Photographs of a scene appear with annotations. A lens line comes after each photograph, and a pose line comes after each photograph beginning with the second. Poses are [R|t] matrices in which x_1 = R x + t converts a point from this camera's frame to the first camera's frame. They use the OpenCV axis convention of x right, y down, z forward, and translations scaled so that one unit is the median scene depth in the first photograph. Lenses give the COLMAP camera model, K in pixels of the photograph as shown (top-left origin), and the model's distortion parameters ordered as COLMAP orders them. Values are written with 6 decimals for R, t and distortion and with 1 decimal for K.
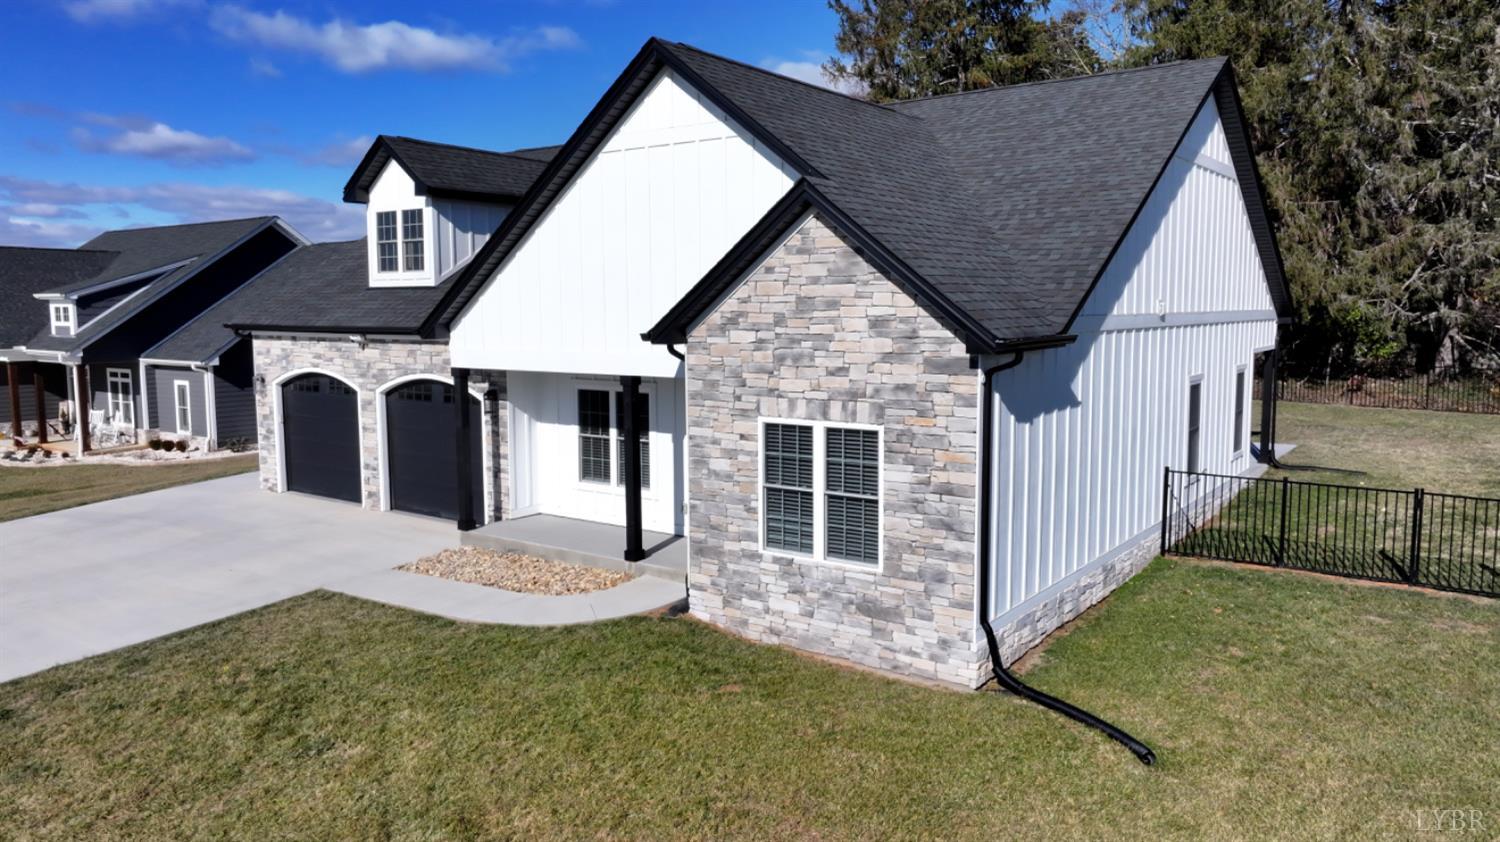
lens RADIAL K [[1058.0, 0, 758.0], [0, 1058.0, 413.6], [0, 0, 1]] dist [0.006192, 0.008908]
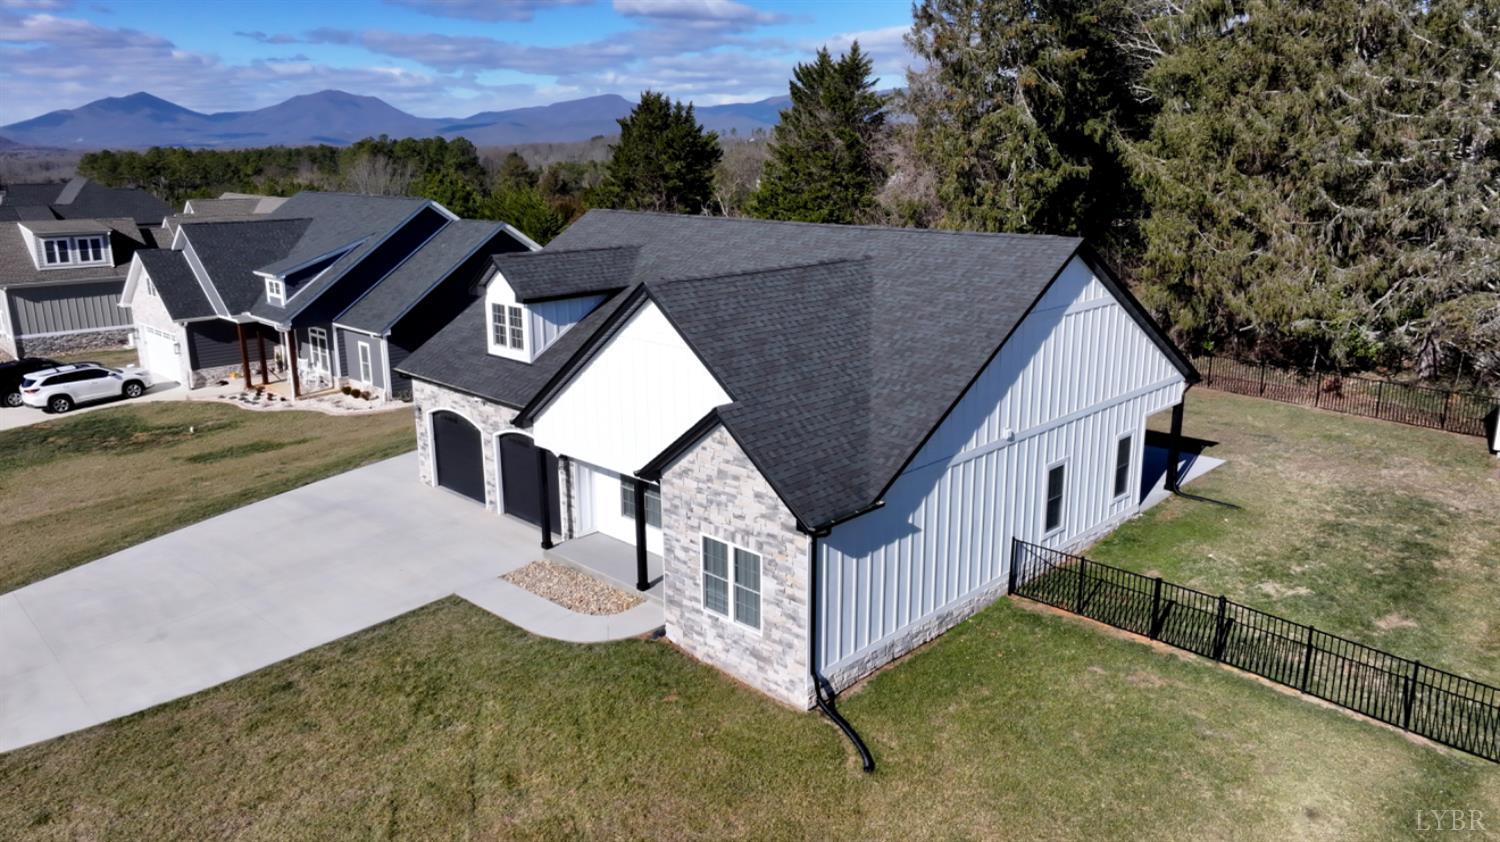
lens RADIAL K [[1058.0, 0, 758.0], [0, 1058.0, 413.6], [0, 0, 1]] dist [0.006192, 0.008908]
pose [[0.989673, 0.035881, -0.138781, 0.307327], [-0.015282, 0.989058, 0.146736, -0.415322], [0.142528, -0.143099, 0.979392, -0.559635]]
